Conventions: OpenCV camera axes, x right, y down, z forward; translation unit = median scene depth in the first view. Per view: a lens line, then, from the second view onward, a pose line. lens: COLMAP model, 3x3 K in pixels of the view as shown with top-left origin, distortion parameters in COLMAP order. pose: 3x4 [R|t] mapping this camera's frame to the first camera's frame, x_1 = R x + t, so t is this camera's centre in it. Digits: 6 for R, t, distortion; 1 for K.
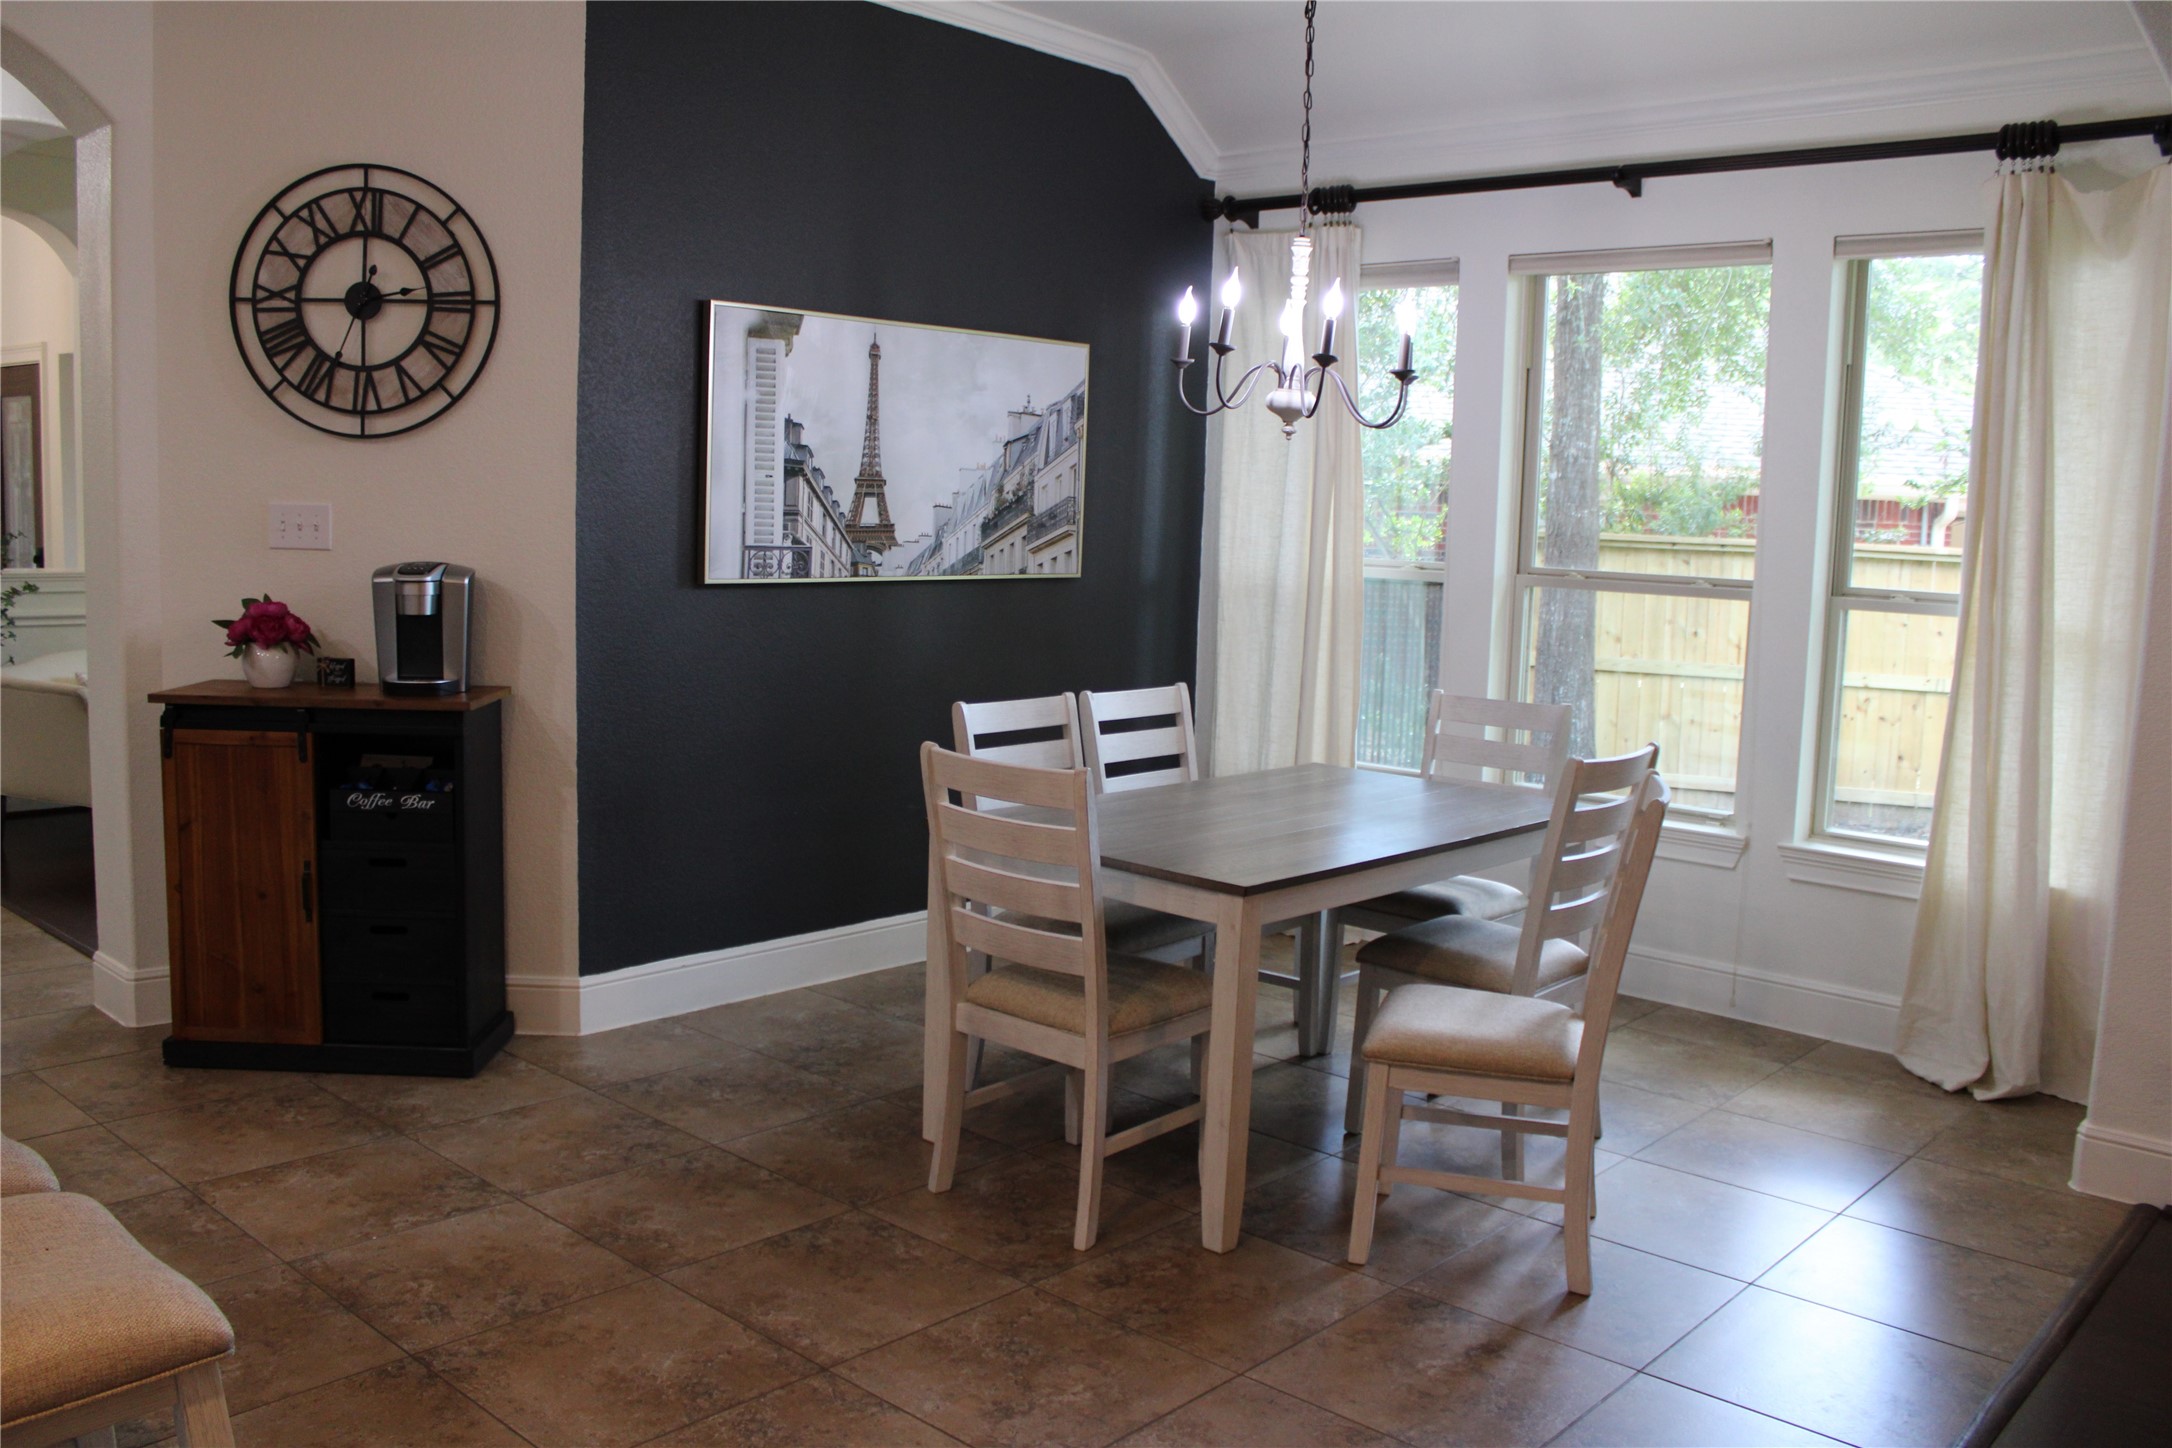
lens RADIAL K [[1808.8, 0, 1086.0], [0, 1808.8, 724.0], [0, 0, 1]] dist [-0.161647, 0.148814]
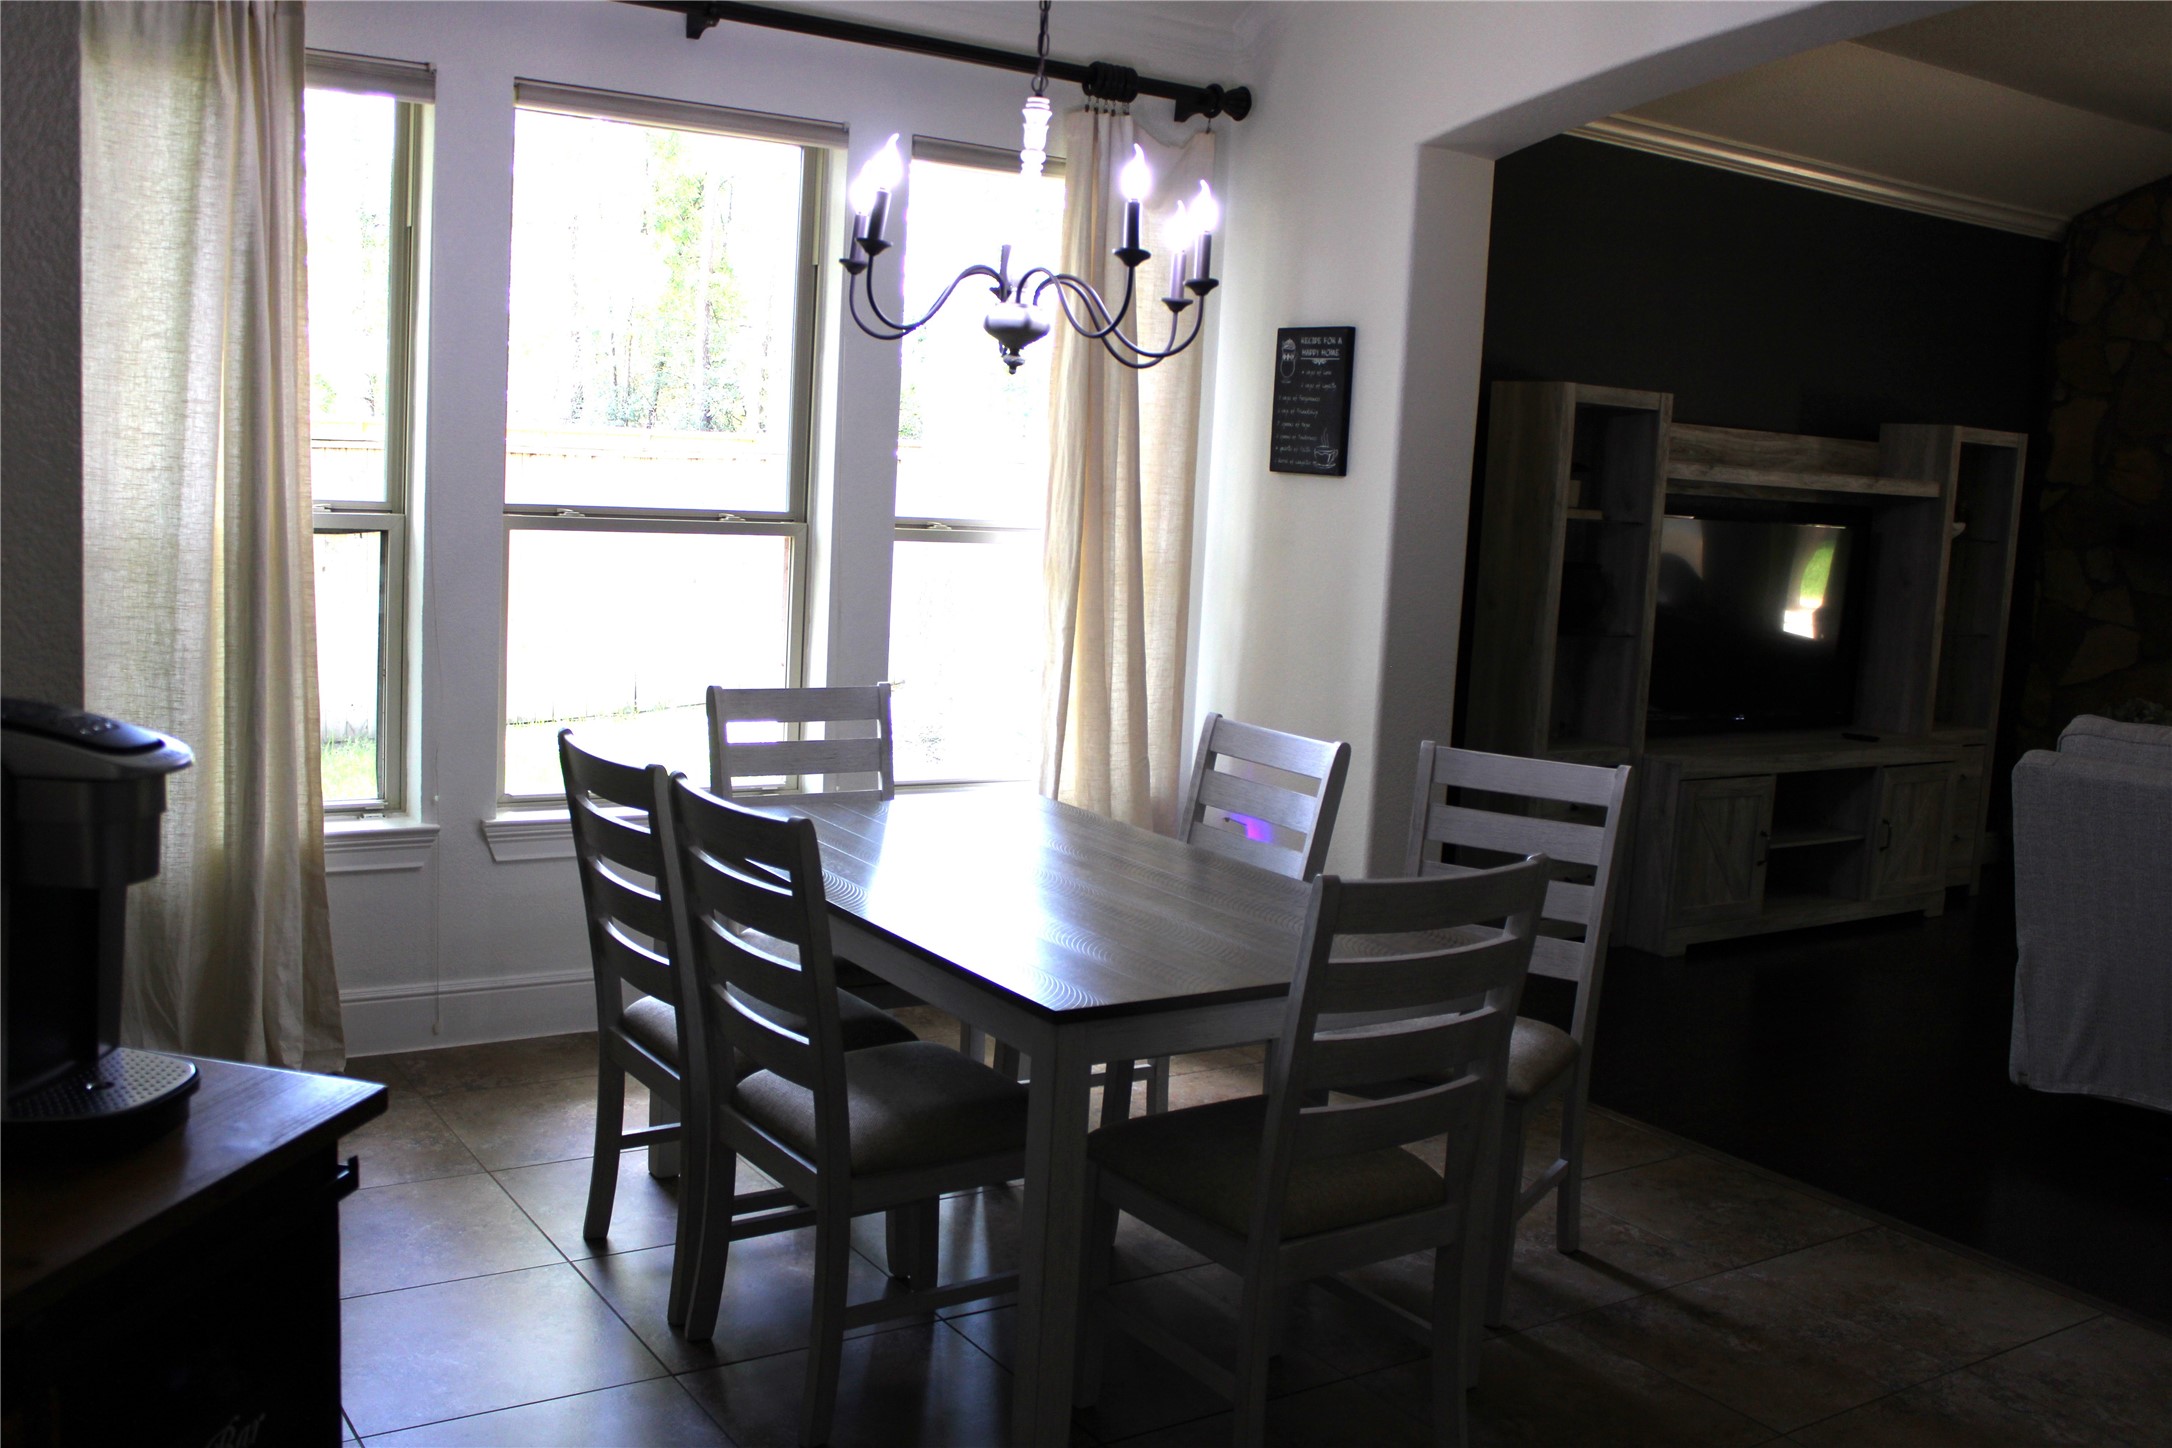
lens RADIAL K [[1998.4, 0, 1086.0], [0, 1998.4, 724.0], [0, 0, 1]] dist [-0.143711, 0.134229]
pose [[0.249719, -0.145629, 0.957305, -0.578831], [0.068669, 0.988800, 0.132508, -0.105658], [-0.965880, 0.032647, 0.256922, 0.661141]]
